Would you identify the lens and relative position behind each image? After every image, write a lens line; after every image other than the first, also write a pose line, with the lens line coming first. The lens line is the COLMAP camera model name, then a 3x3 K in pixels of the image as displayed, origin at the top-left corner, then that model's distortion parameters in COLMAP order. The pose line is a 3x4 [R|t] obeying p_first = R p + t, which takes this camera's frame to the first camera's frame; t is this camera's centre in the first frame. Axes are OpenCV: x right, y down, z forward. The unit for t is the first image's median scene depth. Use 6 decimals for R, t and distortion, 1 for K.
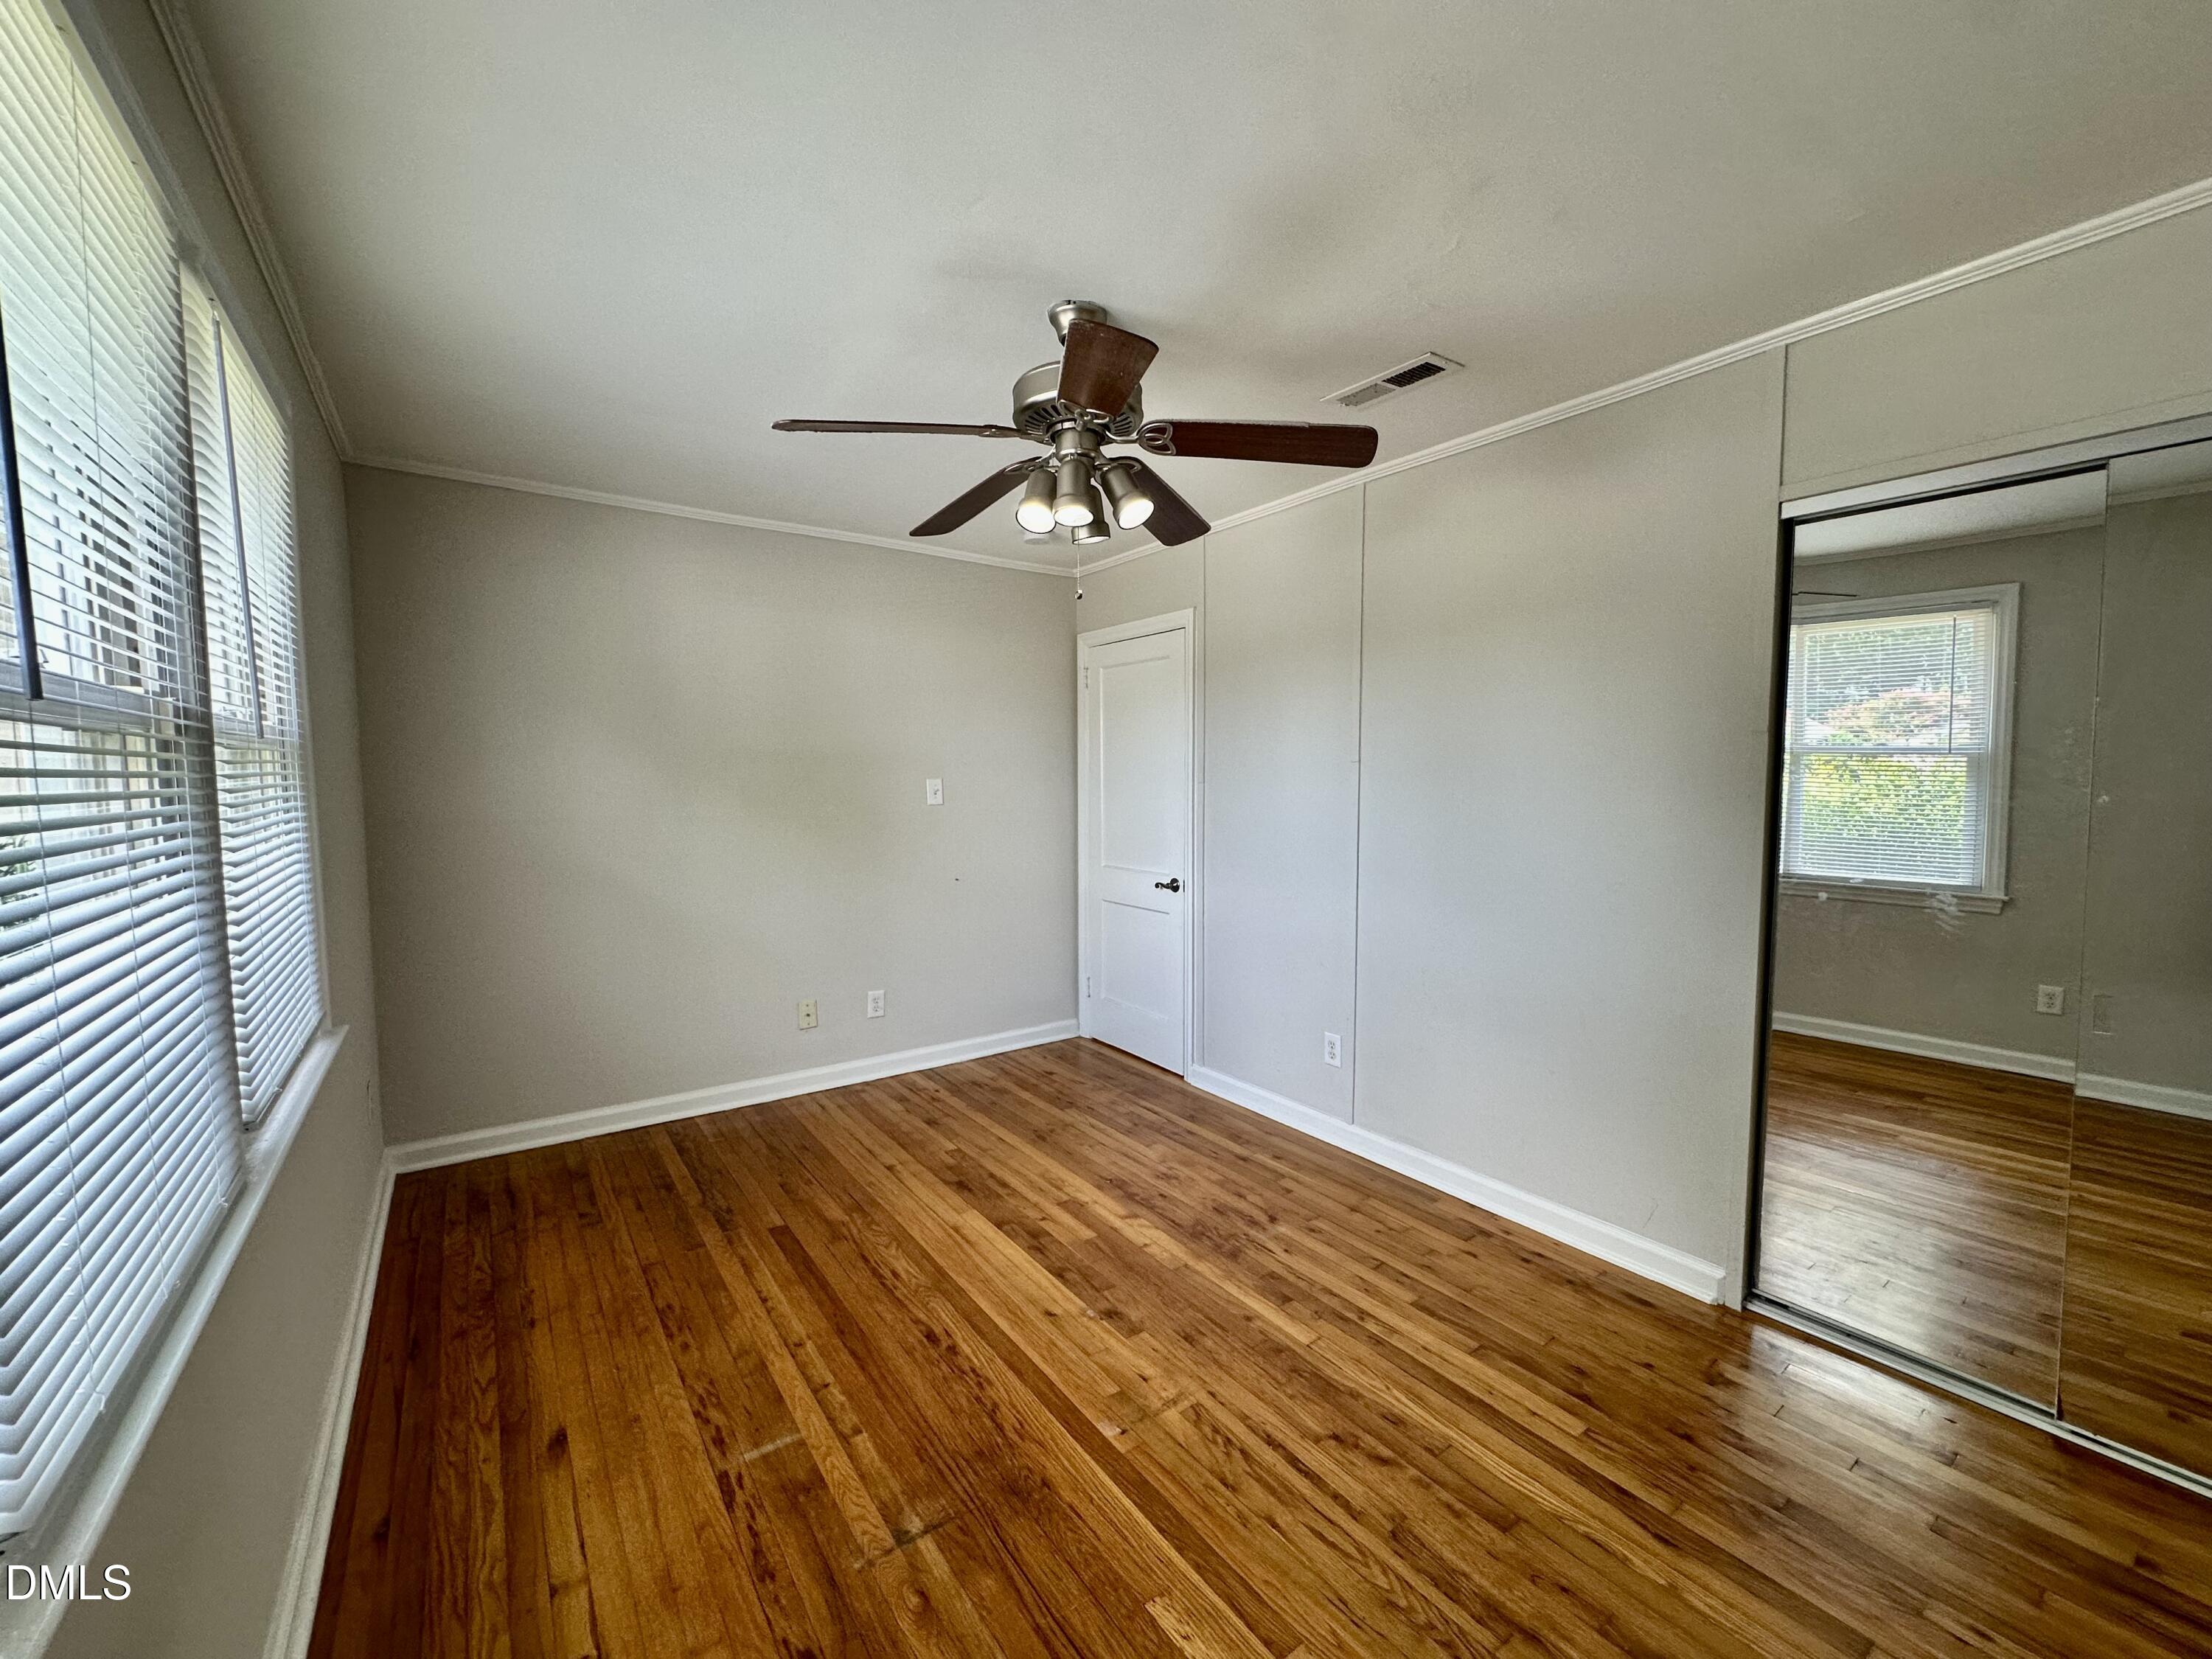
lens RADIAL K [[882.9, 0, 1106.0], [0, 882.9, 829.5], [0, 0, 1]] dist [-0.002049, -0.000073]
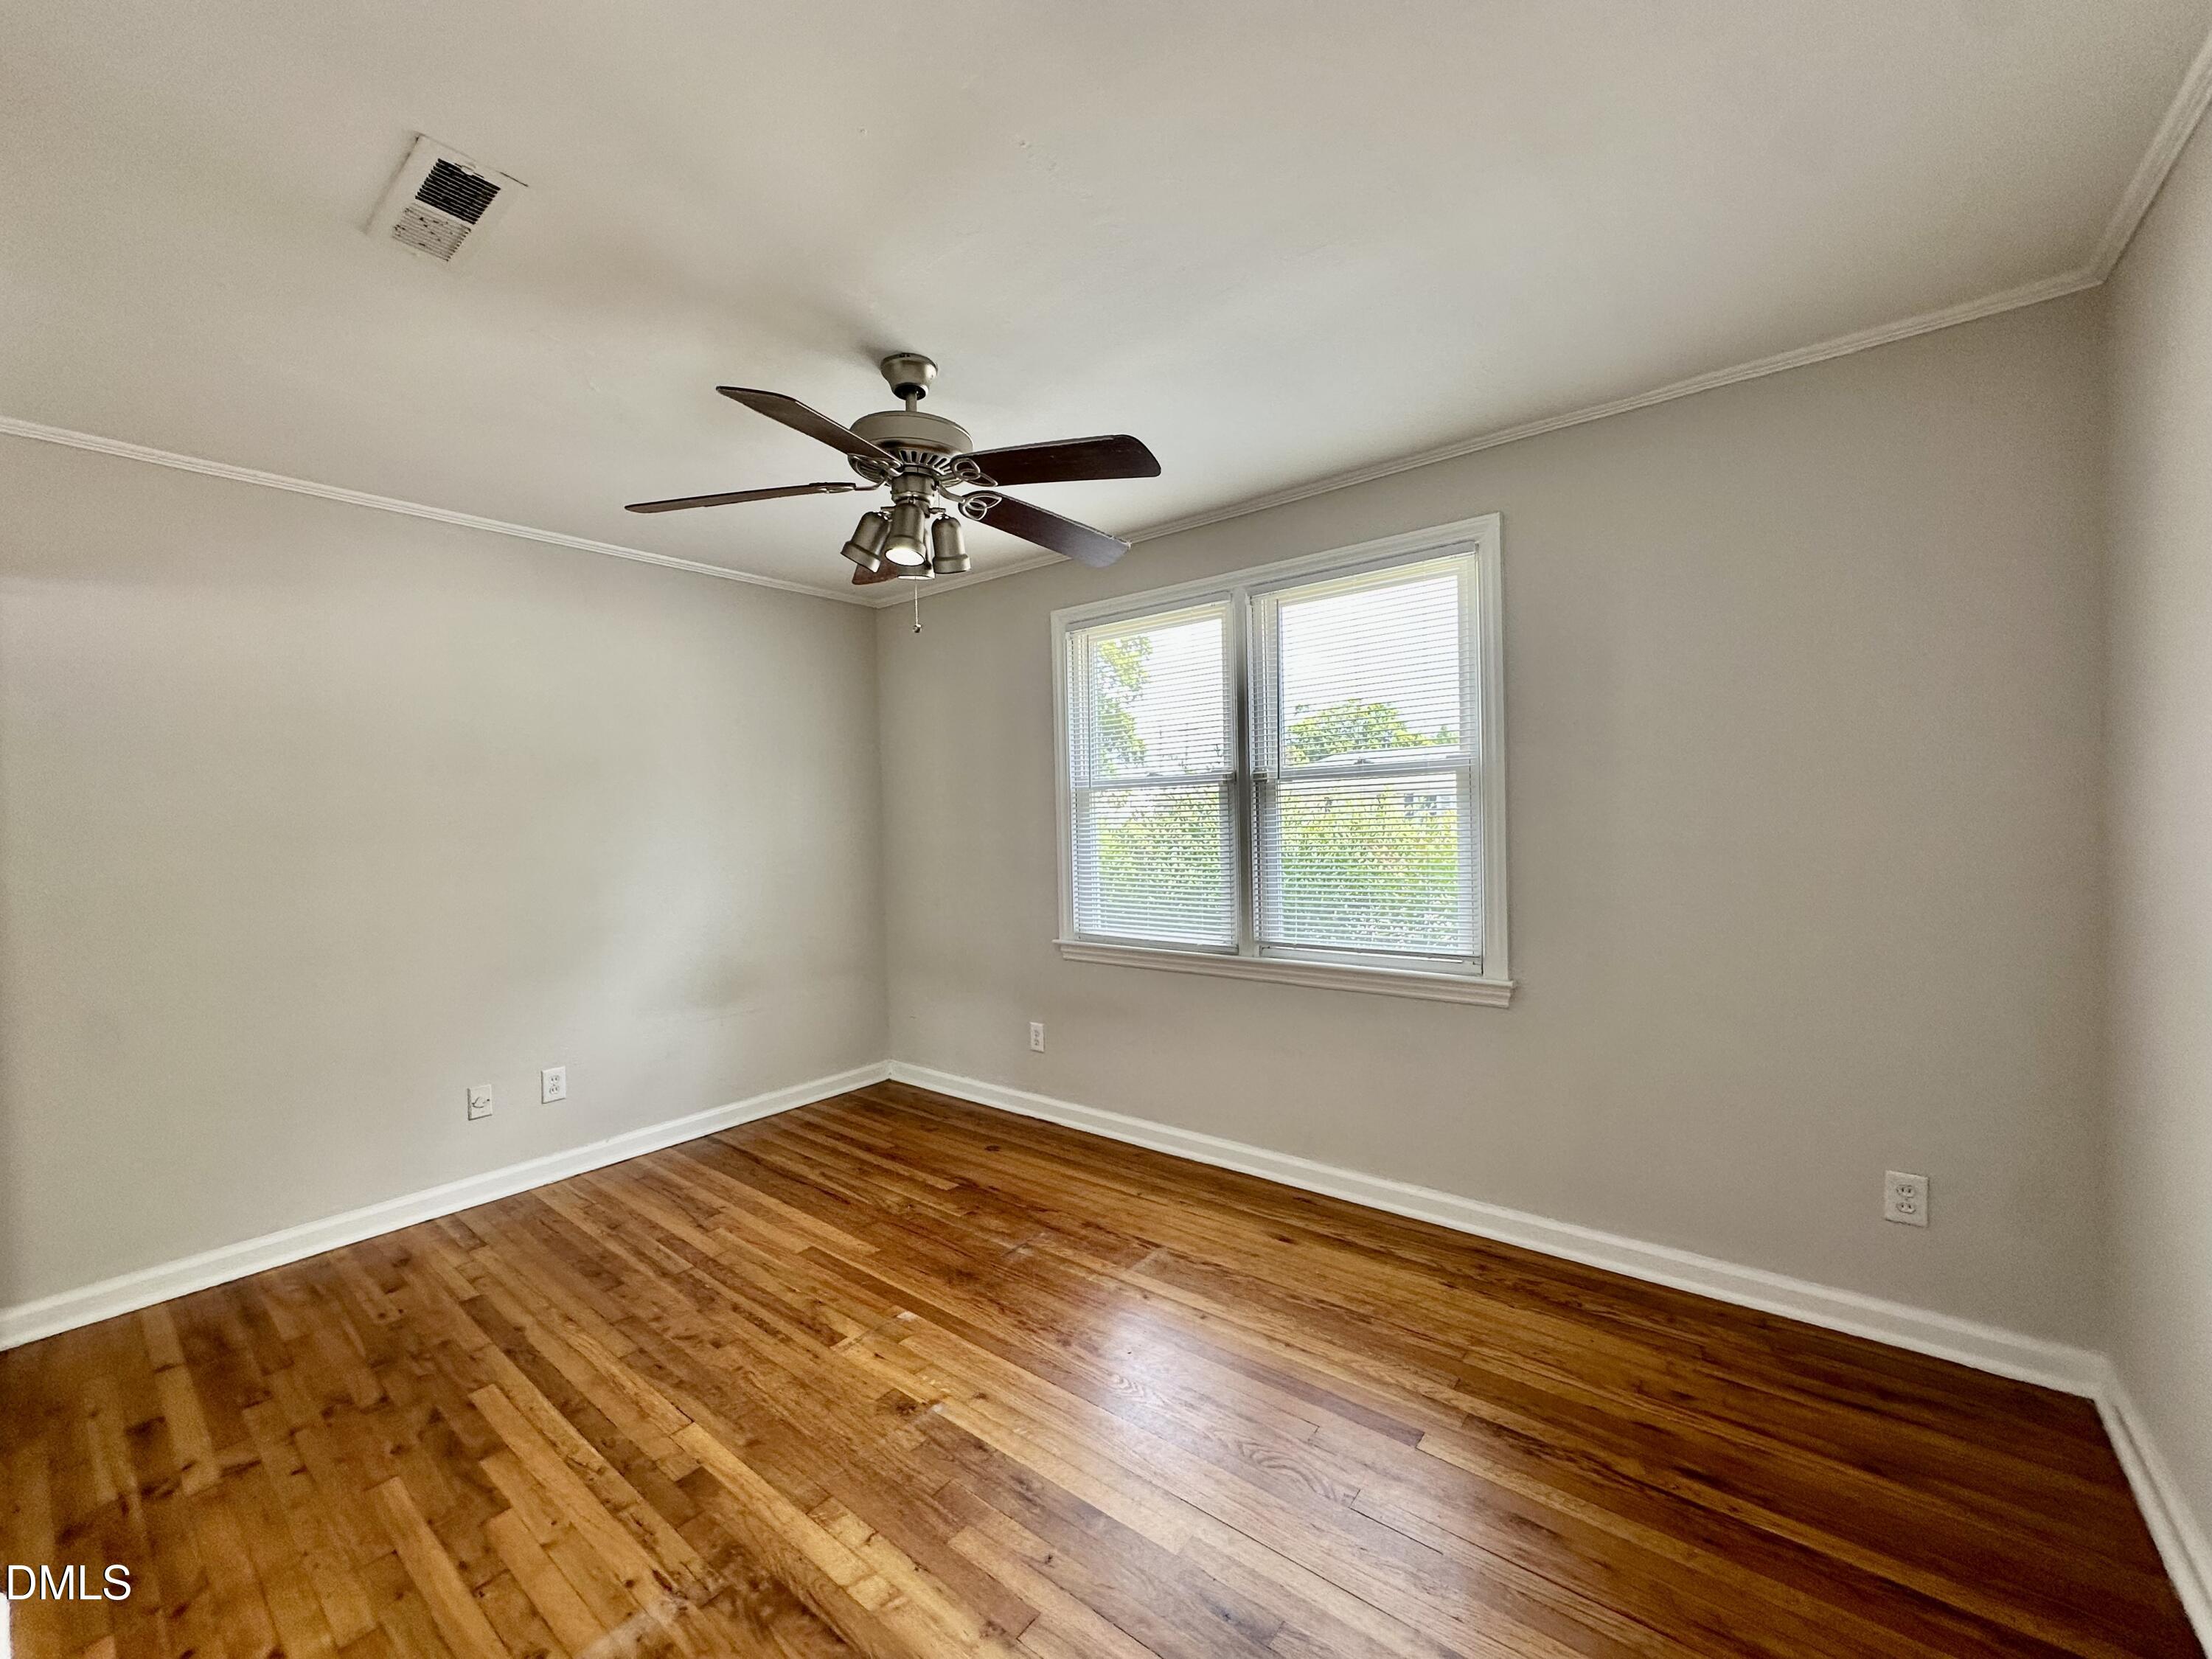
lens RADIAL K [[882.9, 0, 1106.0], [0, 882.9, 829.5], [0, 0, 1]] dist [-0.002049, -0.000073]
pose [[-0.962793, 0.035690, -0.267873, 0.041734], [0.014305, 0.996582, 0.081363, -0.116178], [0.269861, 0.074504, -0.960013, 2.185228]]
